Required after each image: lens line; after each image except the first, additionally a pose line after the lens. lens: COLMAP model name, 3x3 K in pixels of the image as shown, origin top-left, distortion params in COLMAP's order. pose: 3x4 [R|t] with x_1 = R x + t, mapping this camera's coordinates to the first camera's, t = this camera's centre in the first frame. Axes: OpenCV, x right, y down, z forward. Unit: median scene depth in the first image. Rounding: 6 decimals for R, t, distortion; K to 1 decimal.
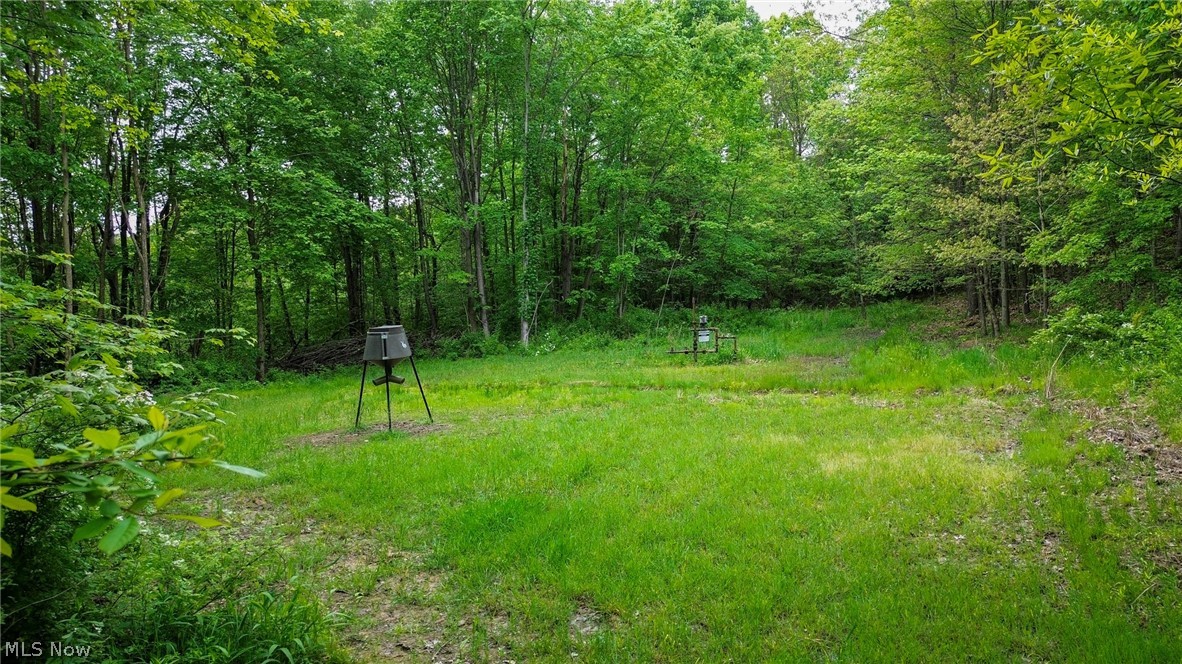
lens RADIAL K [[838.8, 0, 582.1], [0, 838.8, 339.5], [0, 0, 1]] dist [0.061802, -0.053375]
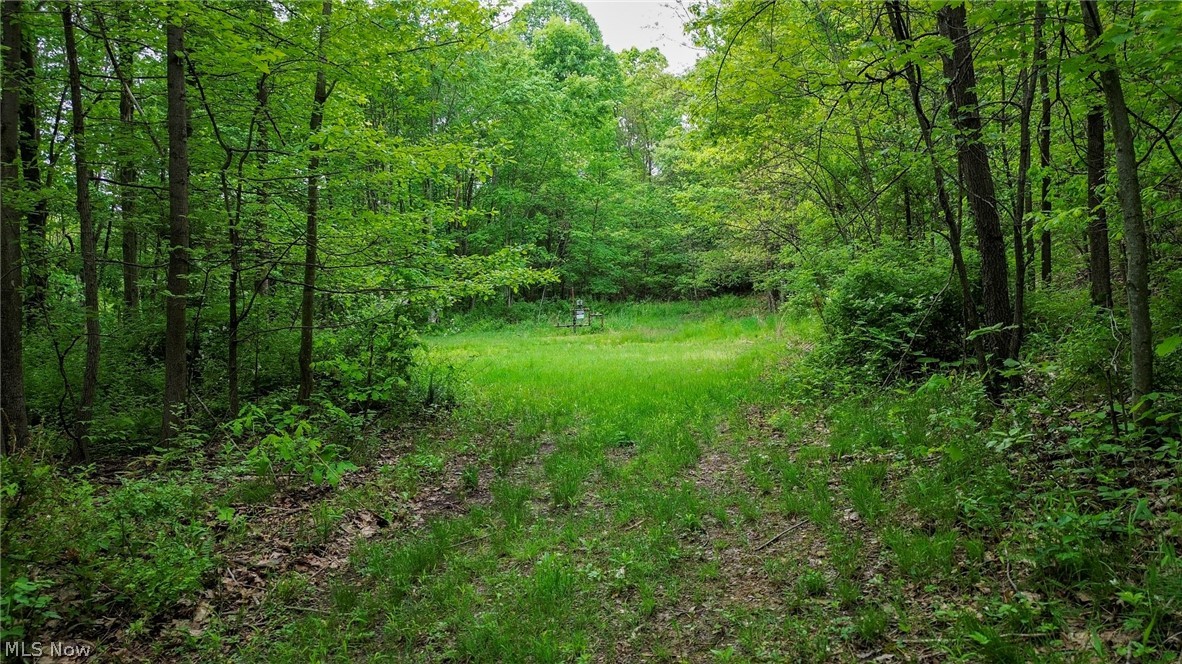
lens RADIAL K [[838.8, 0, 597.2], [0, 838.8, 332.6], [0, 0, 1]] dist [0.061802, -0.053375]
pose [[0.983251, -0.011607, 0.181888, -0.047171], [0.014091, 0.999824, -0.012371, 0.025266], [-0.181713, 0.014726, 0.983241, -0.219368]]
